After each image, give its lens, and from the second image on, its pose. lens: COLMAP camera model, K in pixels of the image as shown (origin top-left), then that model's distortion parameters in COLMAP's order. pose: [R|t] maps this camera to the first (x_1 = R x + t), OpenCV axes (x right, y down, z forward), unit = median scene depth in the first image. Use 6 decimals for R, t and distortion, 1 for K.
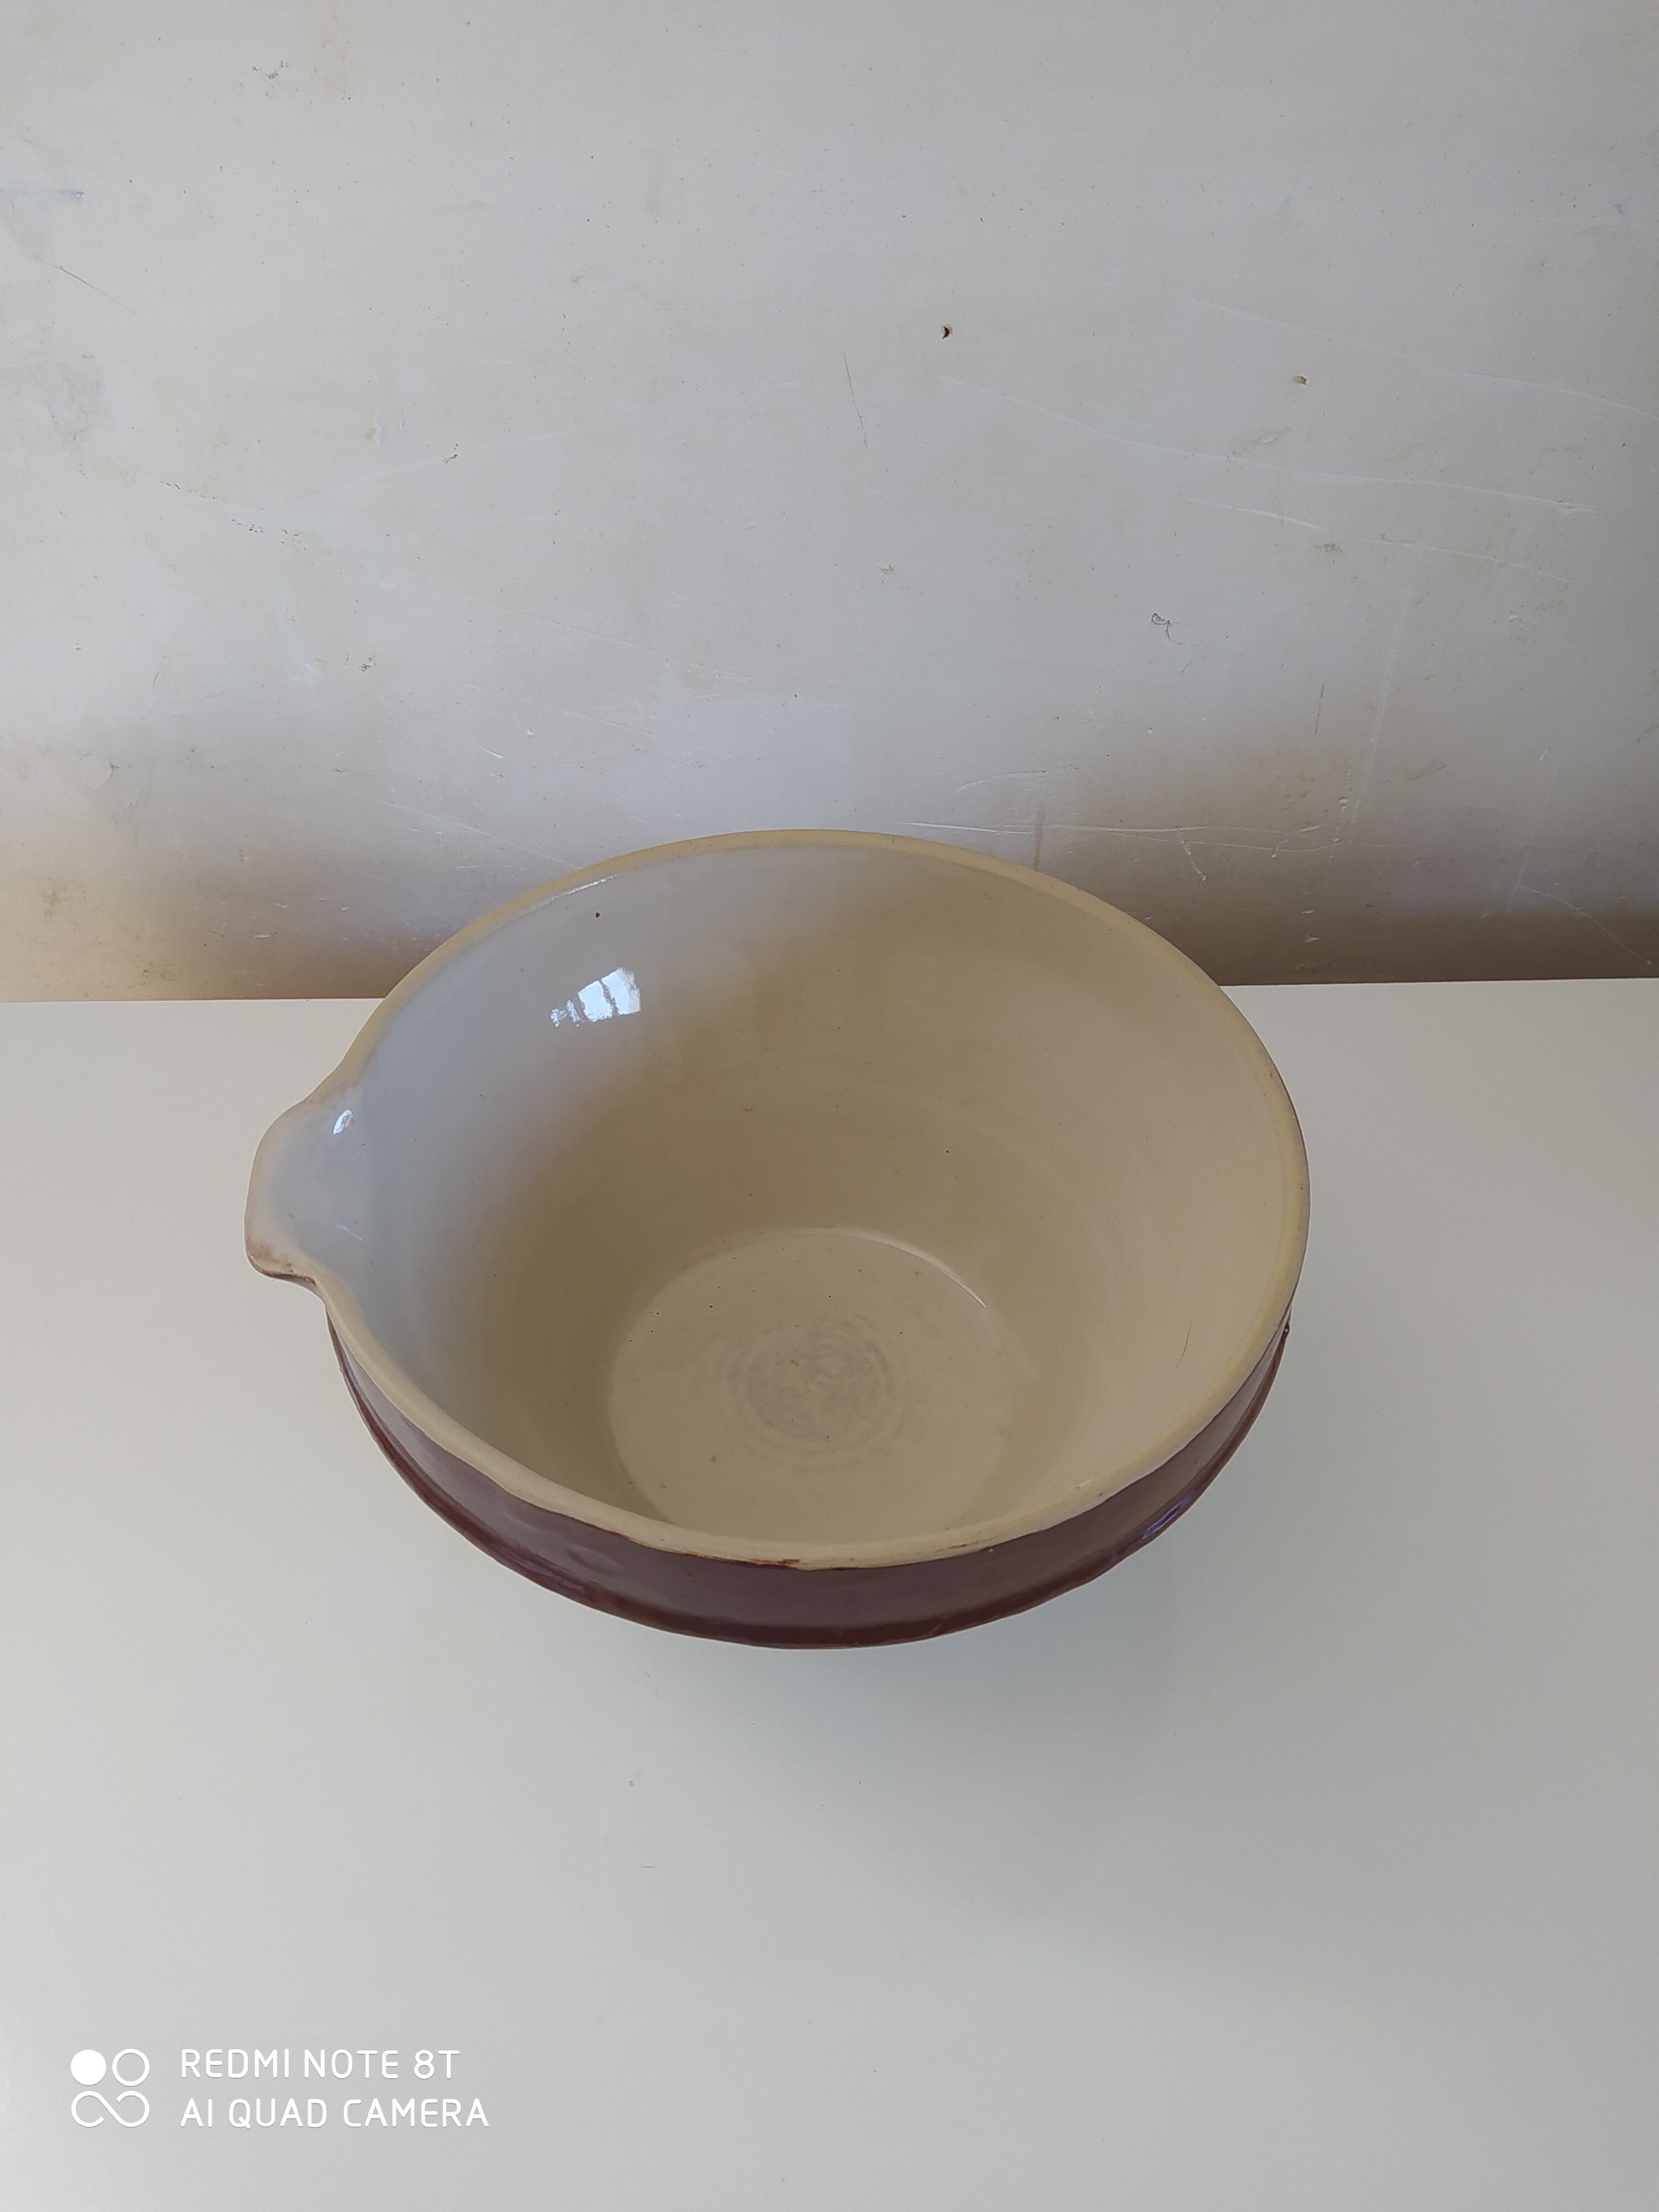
lens RADIAL K [[1645.1, 0, 845.3], [0, 1645.1, 1100.6], [0, 0, 1]] dist [0.075164, -0.155686]
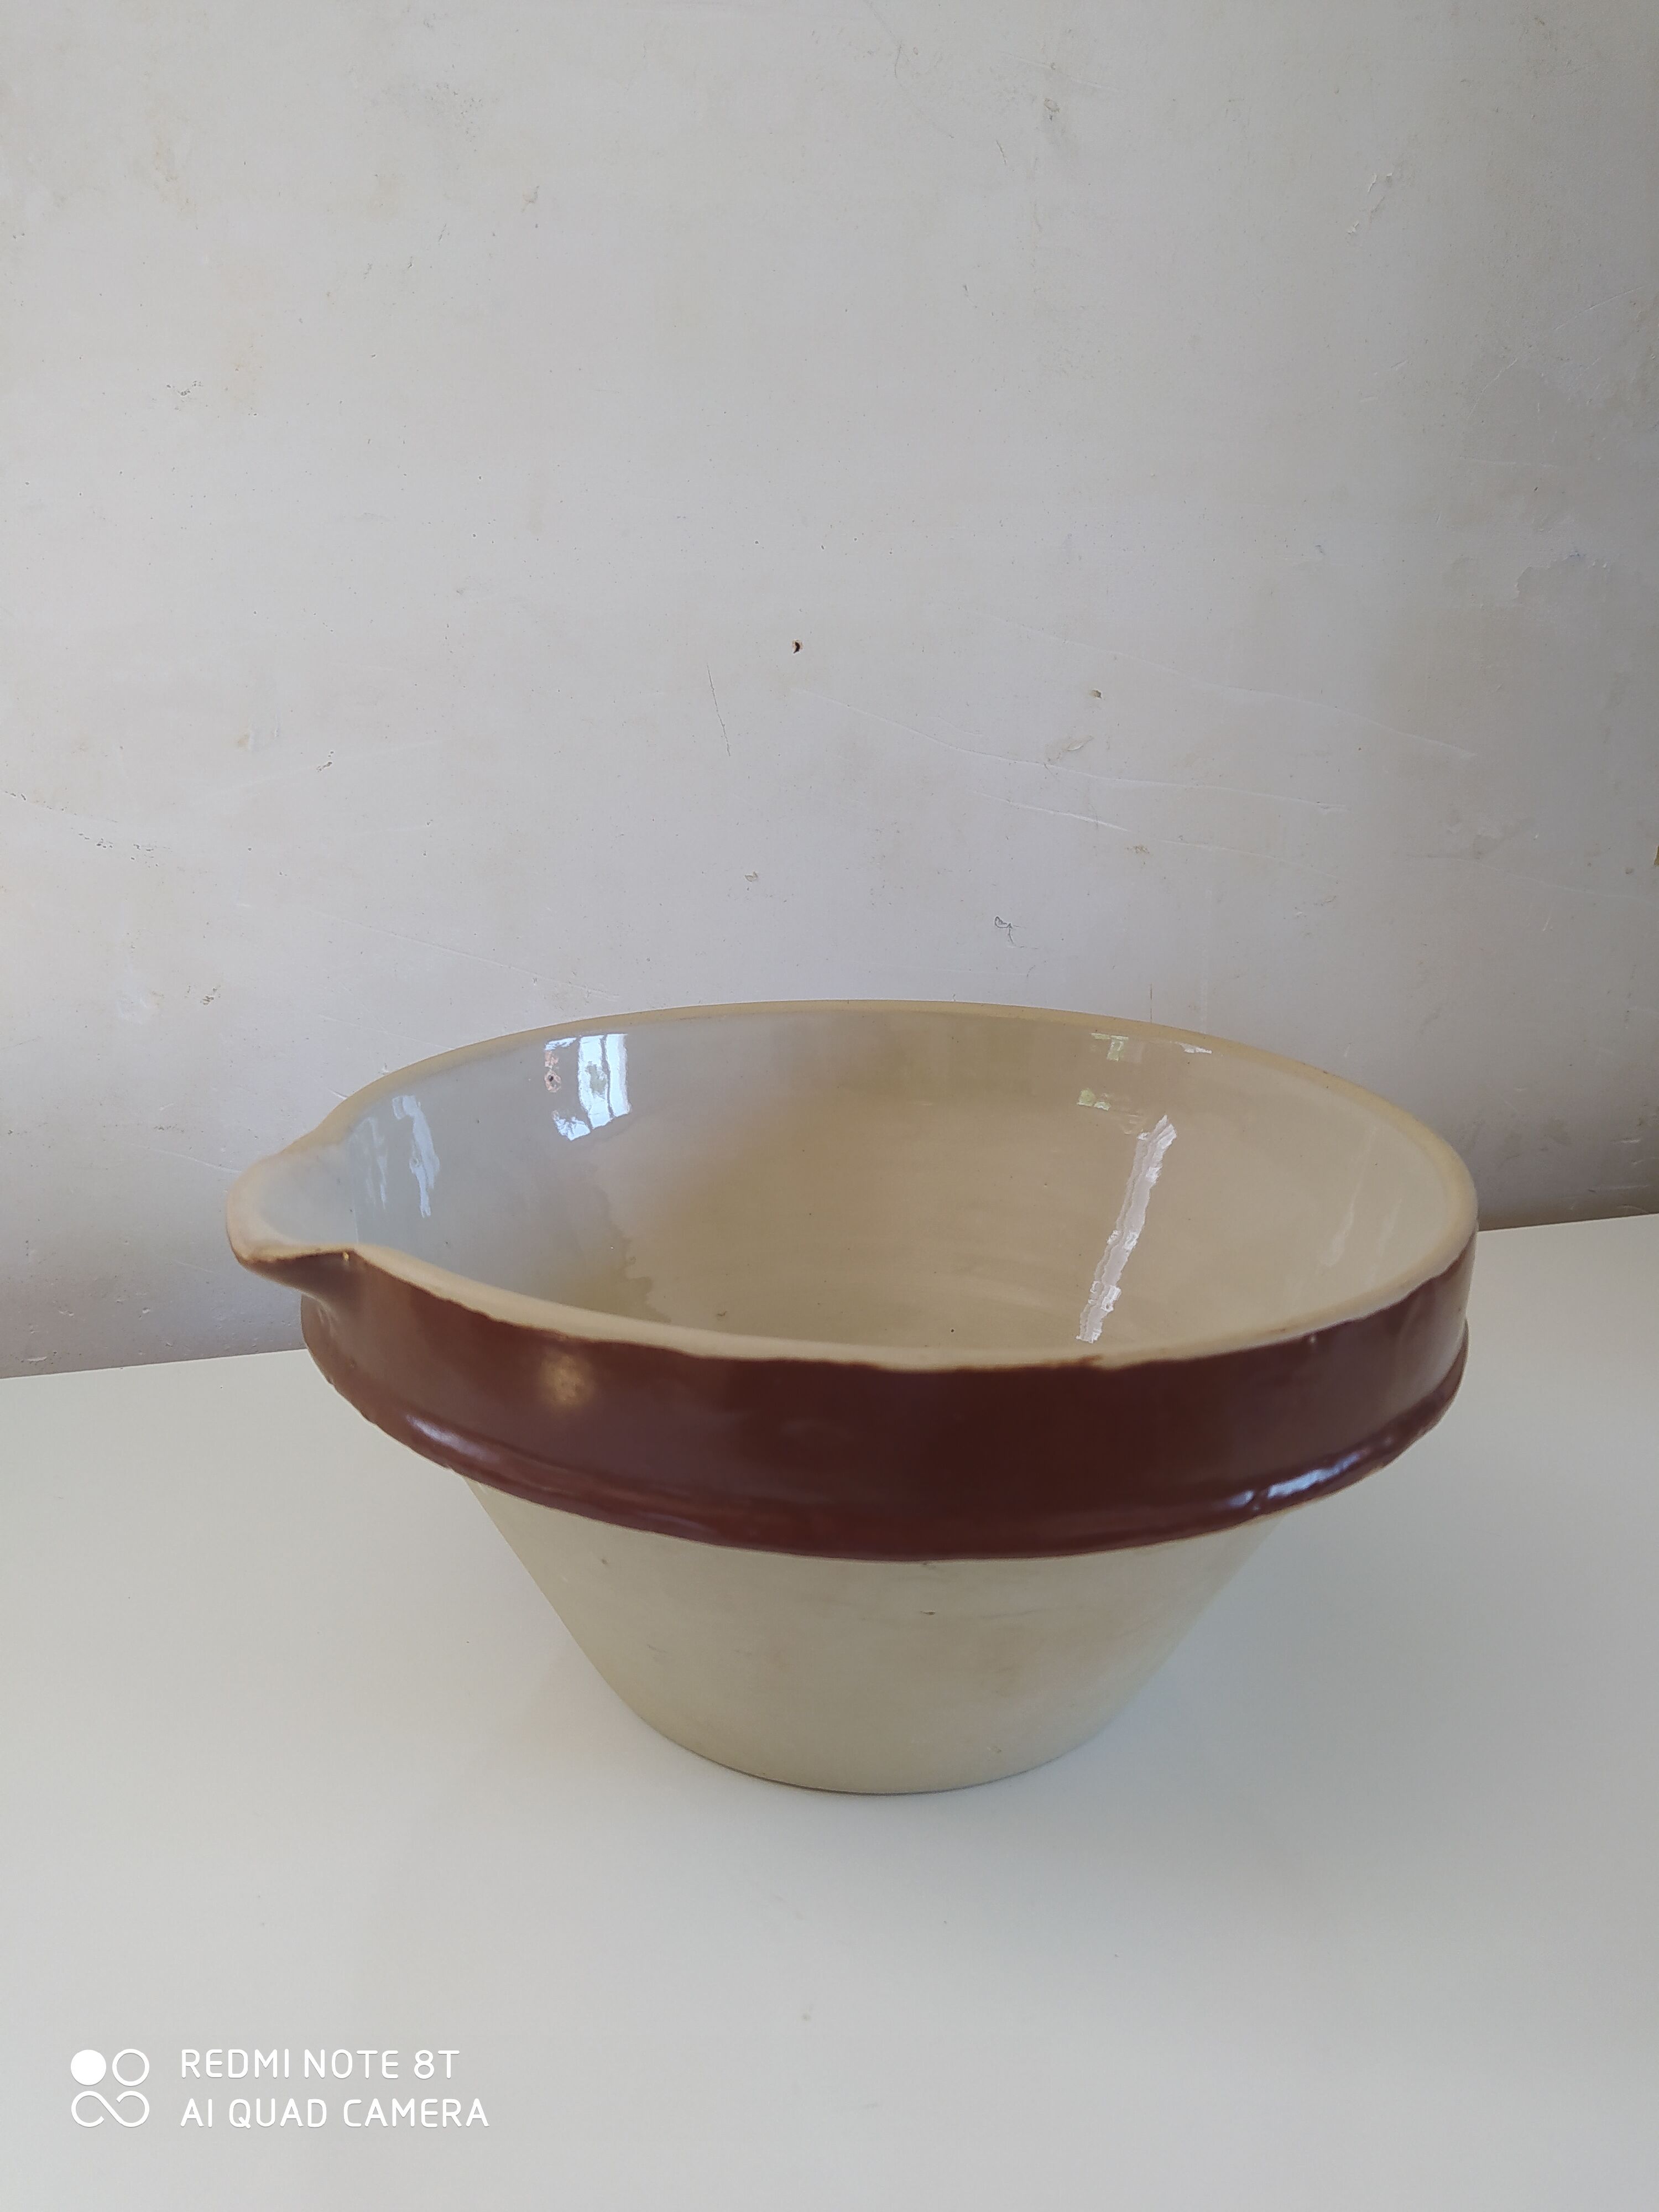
lens RADIAL K [[1645.1, 0, 845.3], [0, 1645.1, 1100.6], [0, 0, 1]] dist [0.075164, -0.155686]
pose [[0.968122, -0.069623, 0.240607, -0.187754], [0.173673, 0.878774, -0.444515, 0.289834], [-0.180491, 0.472132, 0.862853, 0.175087]]
